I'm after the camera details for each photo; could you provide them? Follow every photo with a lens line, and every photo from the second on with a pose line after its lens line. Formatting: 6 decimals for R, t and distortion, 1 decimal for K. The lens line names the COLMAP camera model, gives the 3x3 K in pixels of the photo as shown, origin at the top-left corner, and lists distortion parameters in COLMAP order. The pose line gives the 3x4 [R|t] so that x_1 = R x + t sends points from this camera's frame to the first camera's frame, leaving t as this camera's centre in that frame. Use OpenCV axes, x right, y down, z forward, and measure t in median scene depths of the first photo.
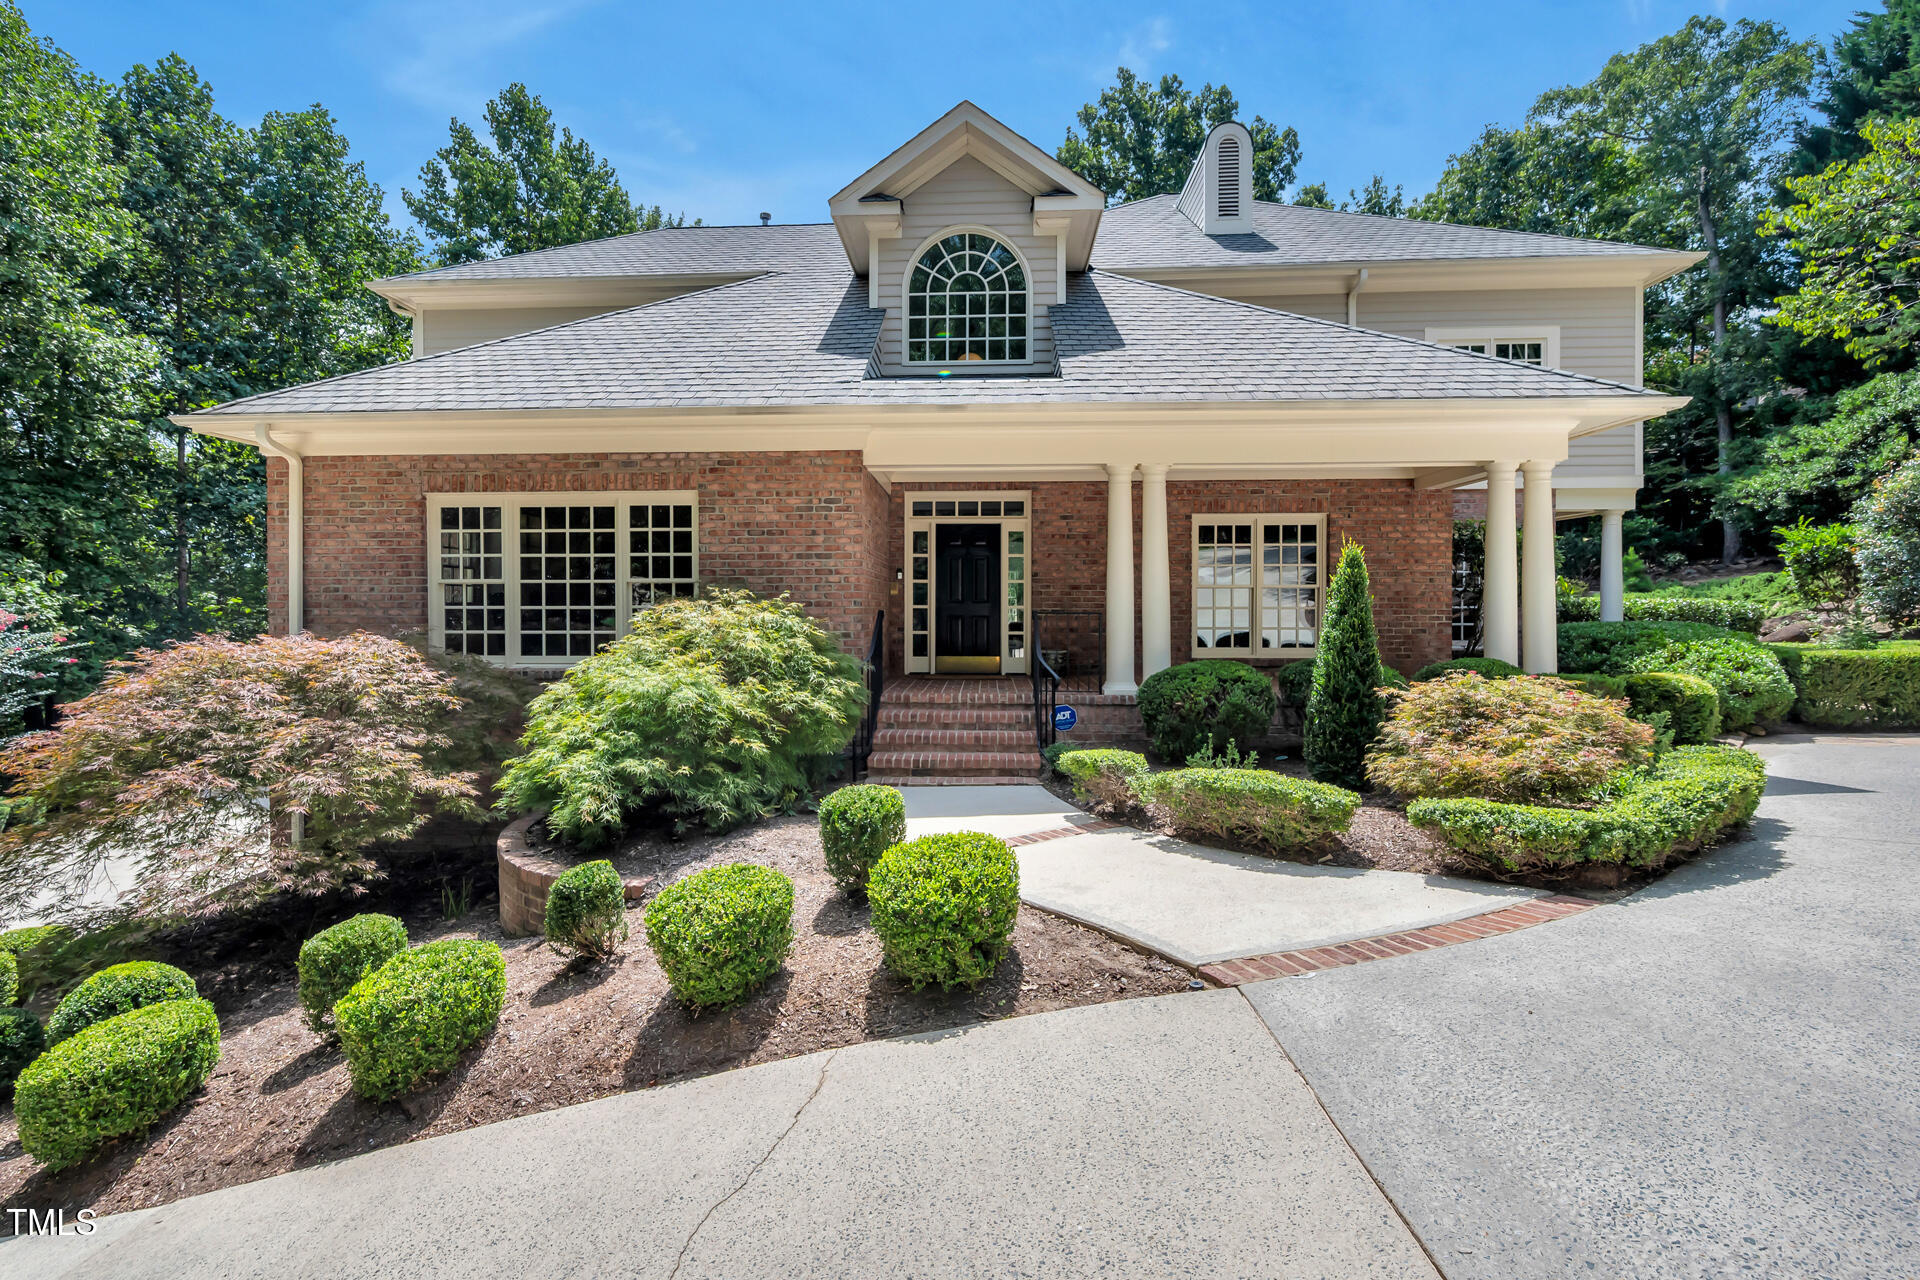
lens RADIAL K [[855.3, 0, 956.0], [0, 855.3, 629.9], [0, 0, 1]] dist [0.000483, 0.000766]
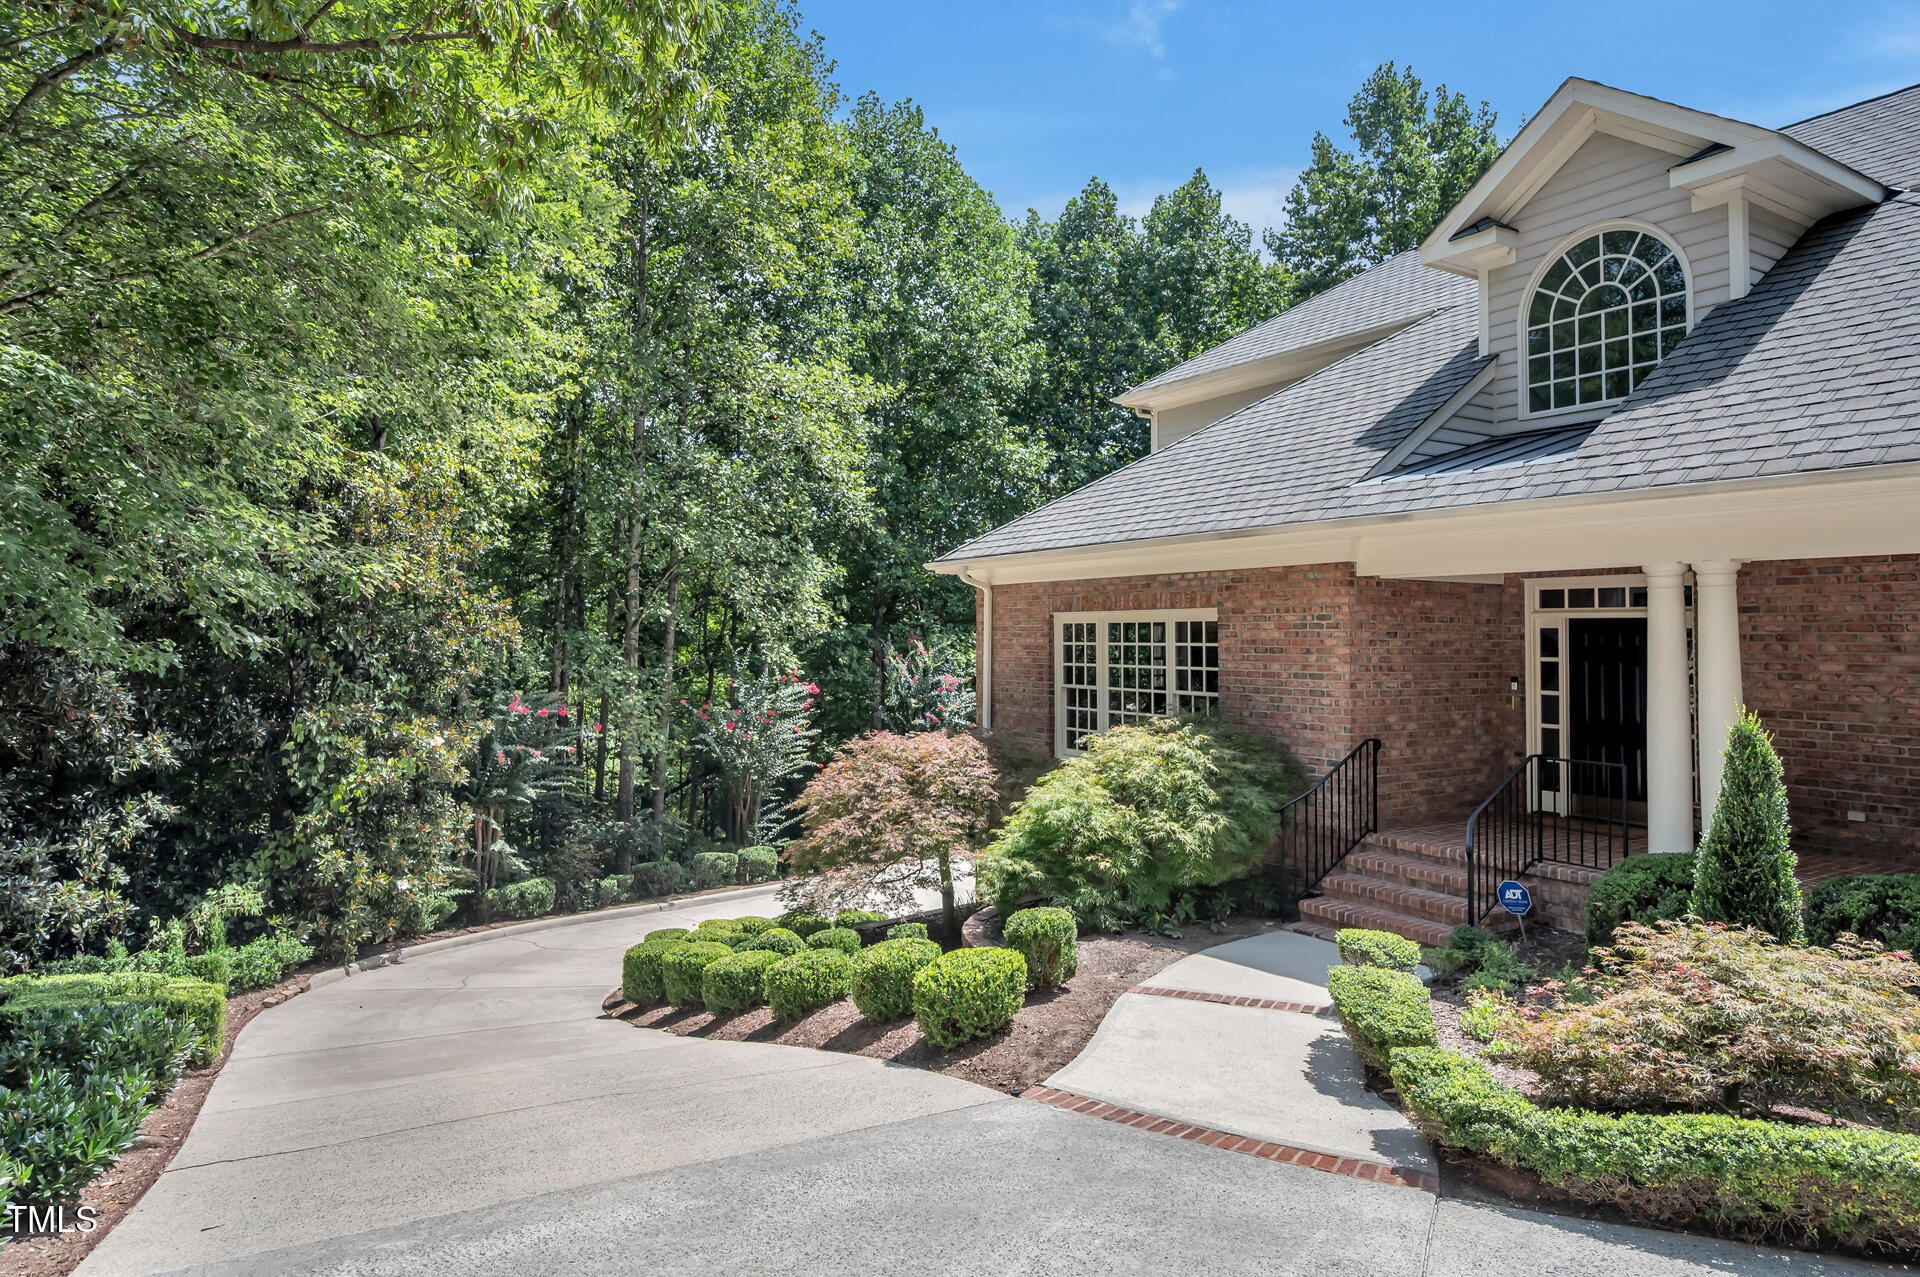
lens RADIAL K [[1180.7, 0, 956.9], [0, 1180.7, 635.3], [0, 0, 1]] dist [-0.001802, -0.000066]
pose [[0.568918, 0.003291, -0.822388, 0.656986], [-0.024993, 0.999599, -0.013290, -0.100994], [0.822014, 0.028115, 0.568772, -0.051209]]
